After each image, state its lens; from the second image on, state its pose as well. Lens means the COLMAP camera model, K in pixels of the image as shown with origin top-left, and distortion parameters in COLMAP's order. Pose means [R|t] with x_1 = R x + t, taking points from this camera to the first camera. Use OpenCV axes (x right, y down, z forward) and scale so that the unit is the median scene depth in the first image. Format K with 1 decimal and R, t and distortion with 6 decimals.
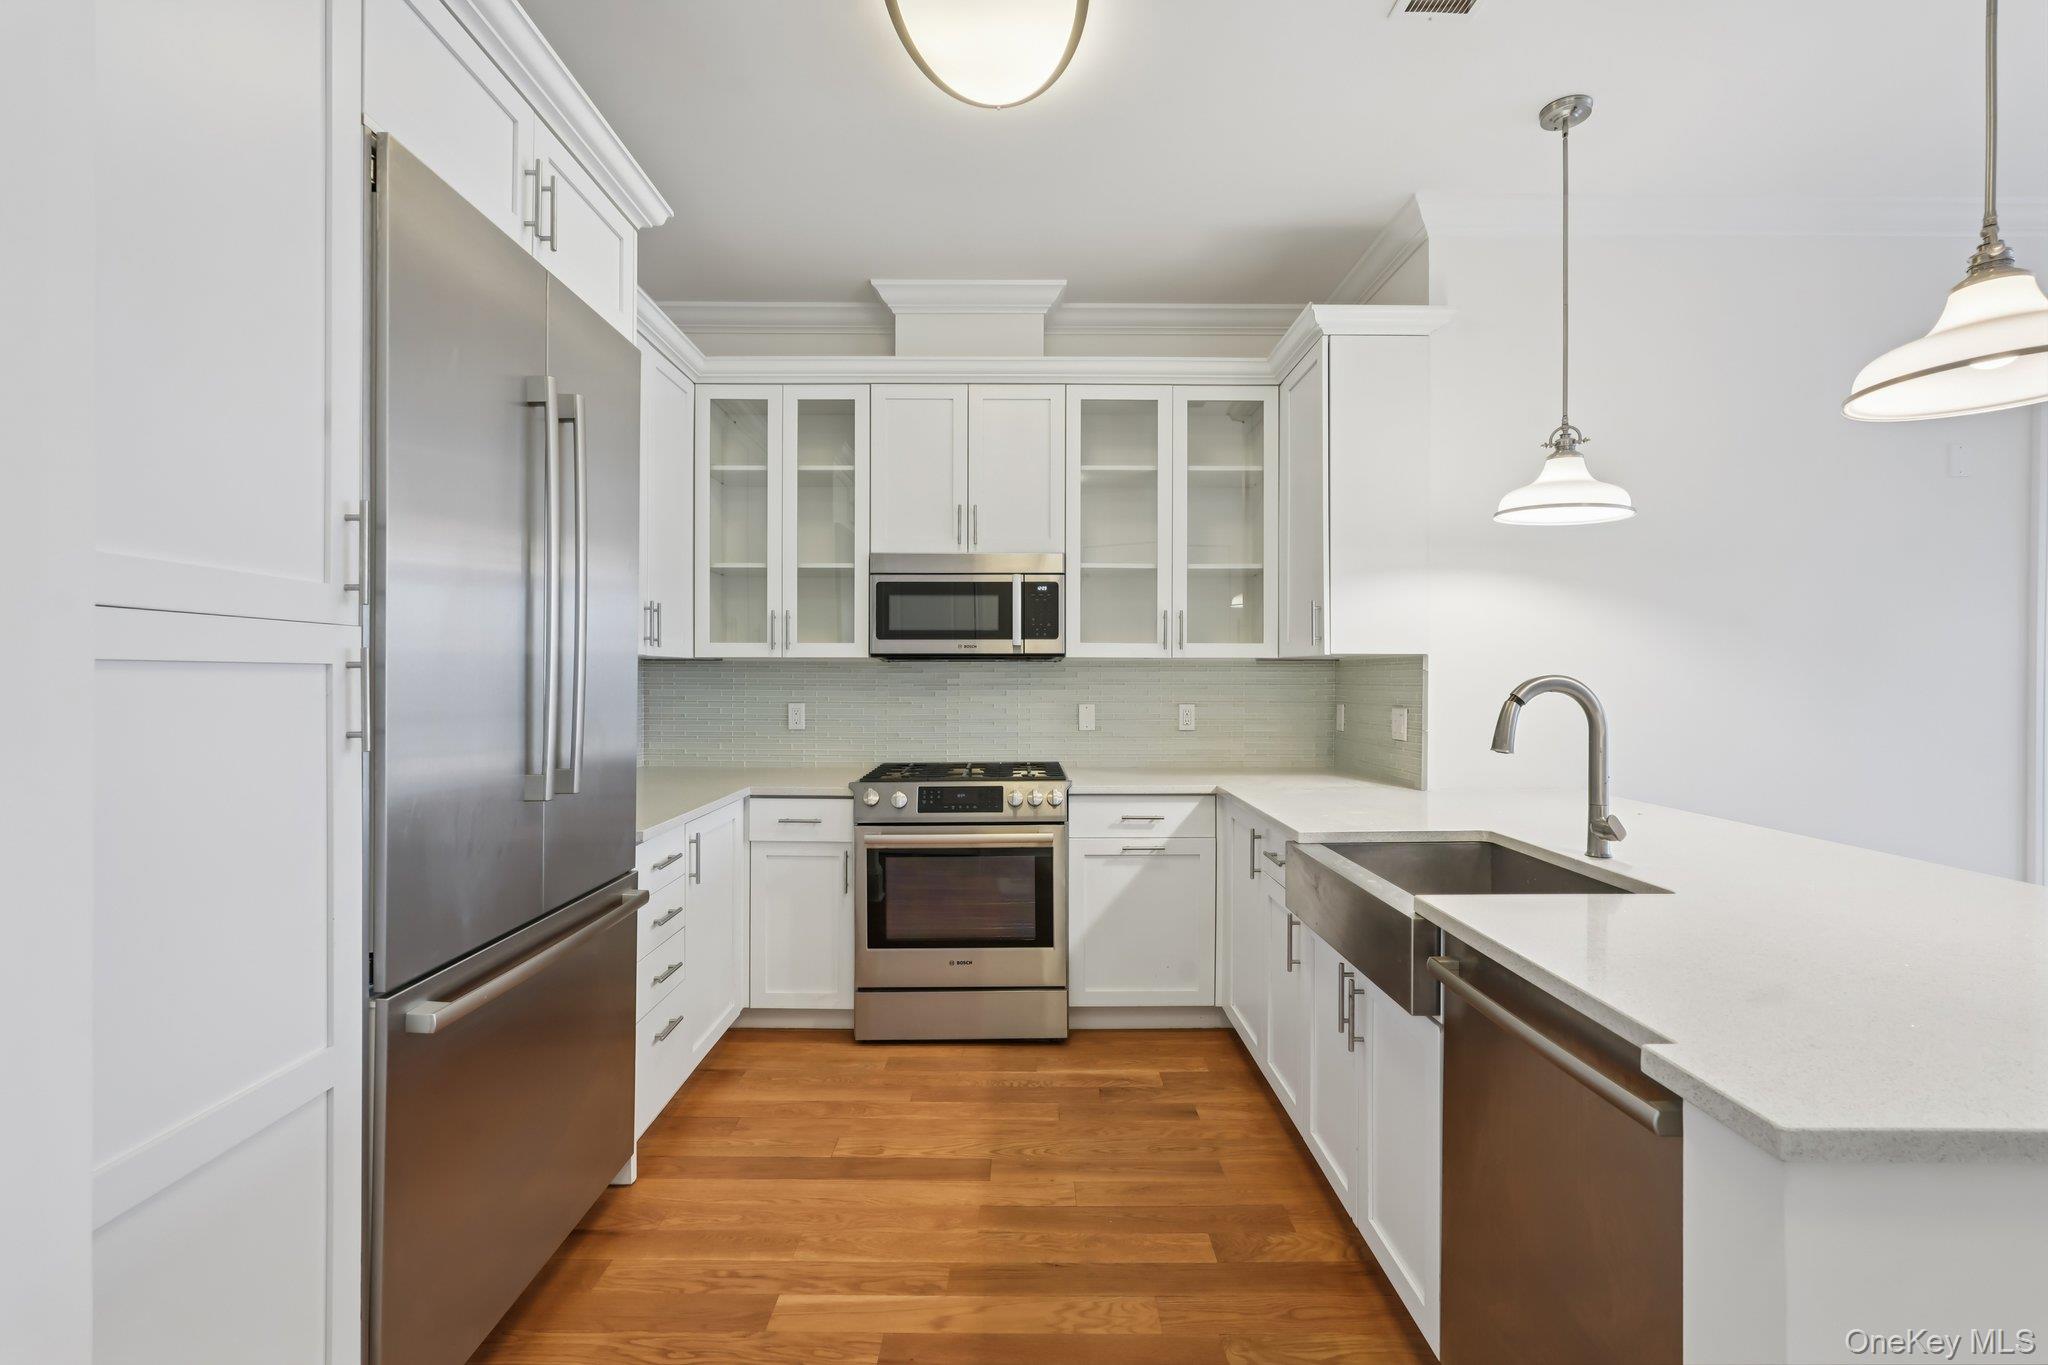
lens RADIAL K [[908.7, 0, 1024.9], [0, 908.7, 670.8], [0, 0, 1]] dist [0.002265, 0.001222]
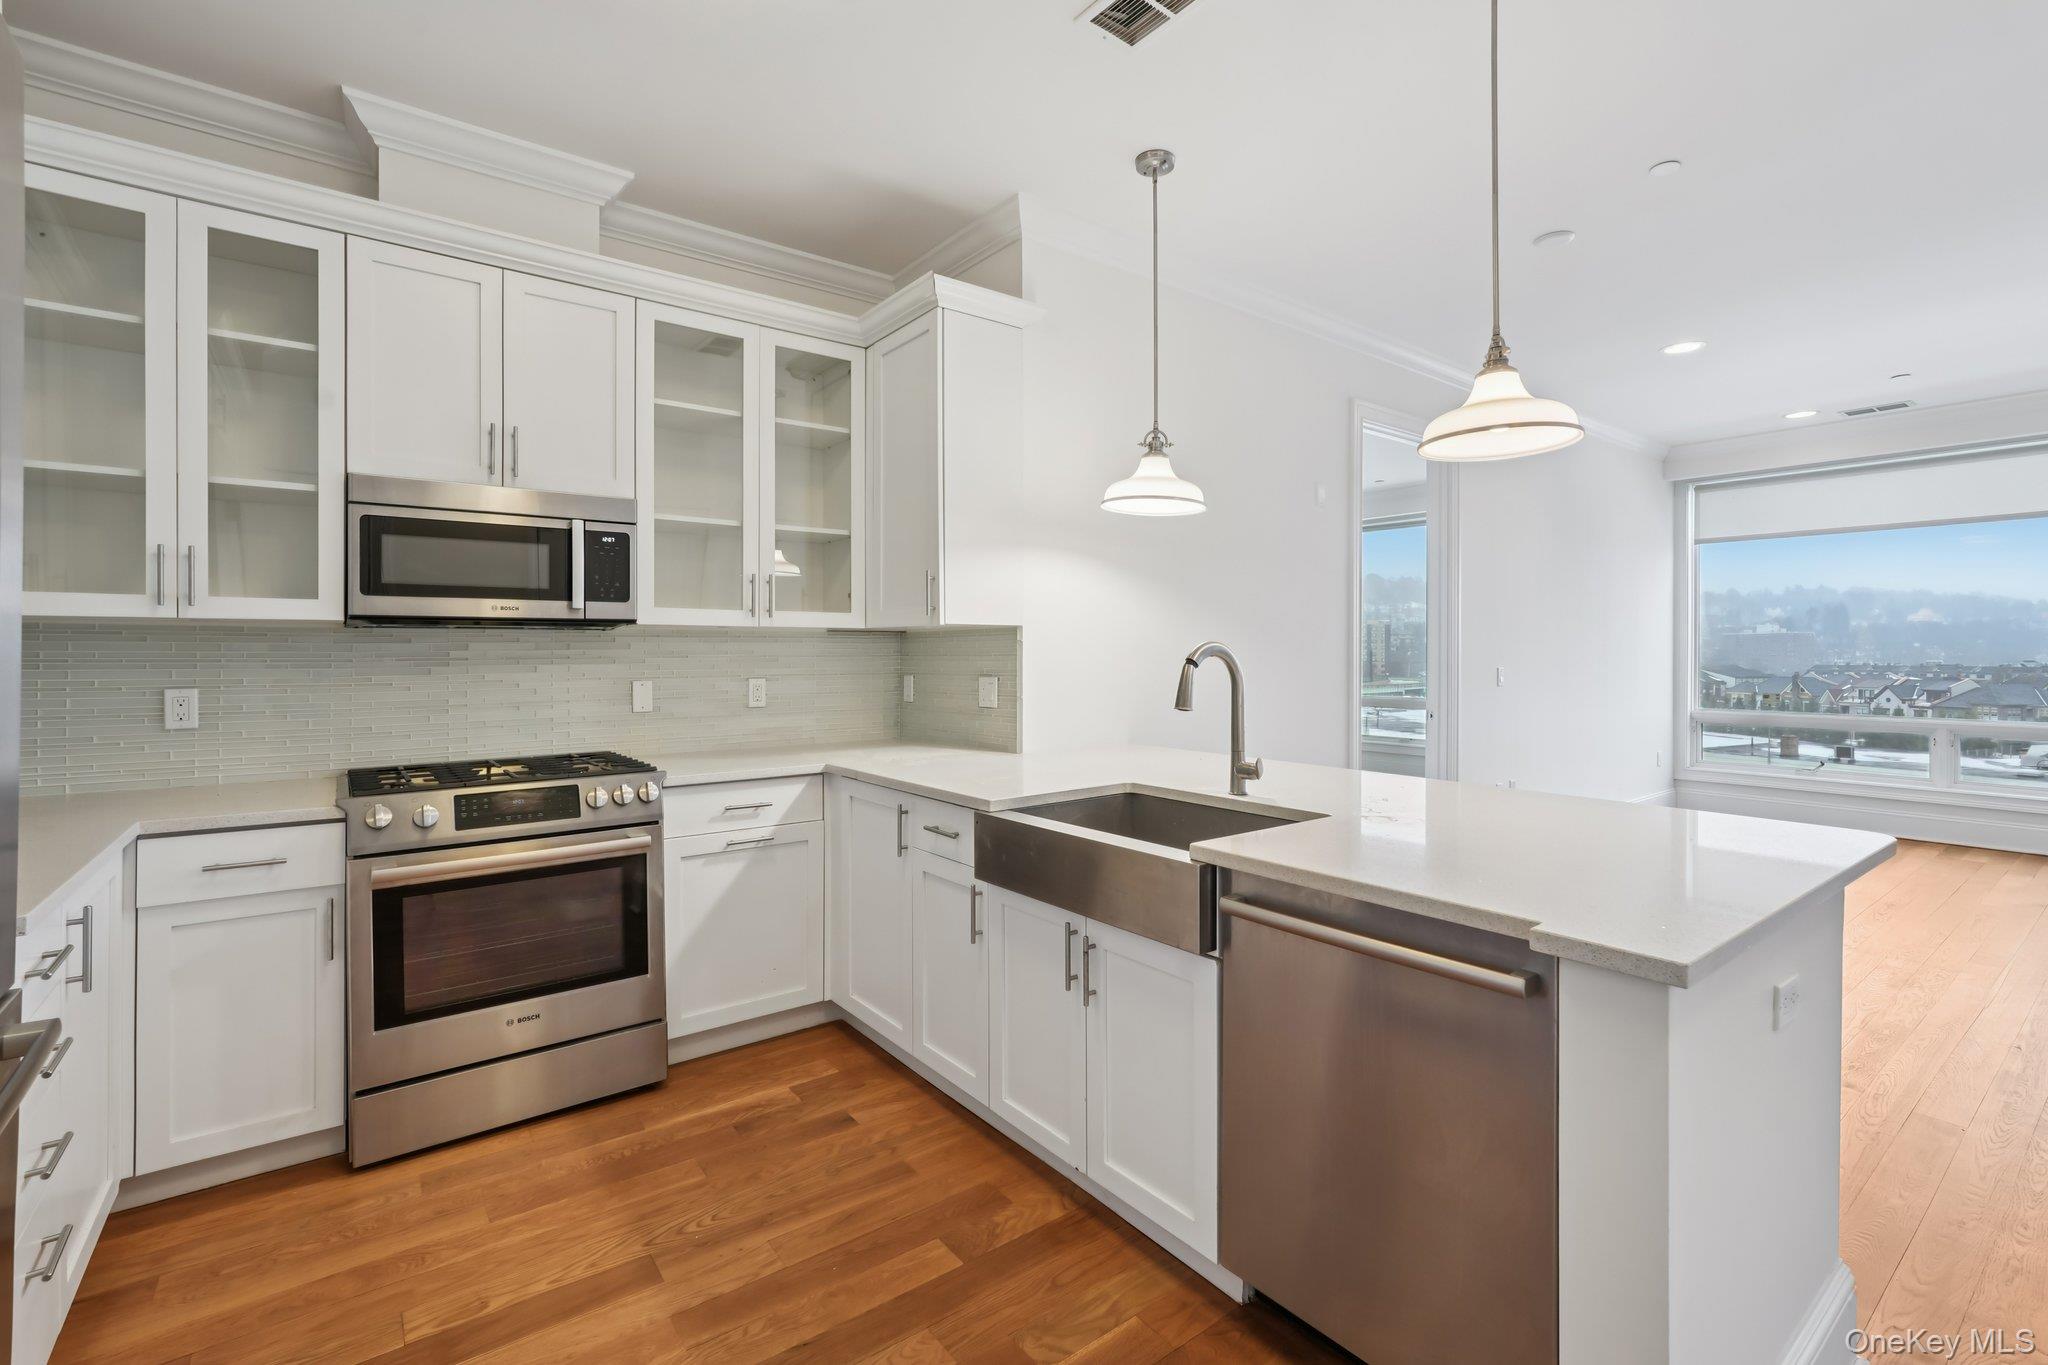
lens RADIAL K [[920.5, 0, 1025.7], [0, 920.5, 643.8], [0, 0, 1]] dist [-0.009167, 0.010232]
pose [[0.801787, 0.002322, 0.597606, -0.193597], [0.000690, 0.999988, -0.004811, 0.008142], [-0.597610, 0.004269, 0.801776, 0.124028]]
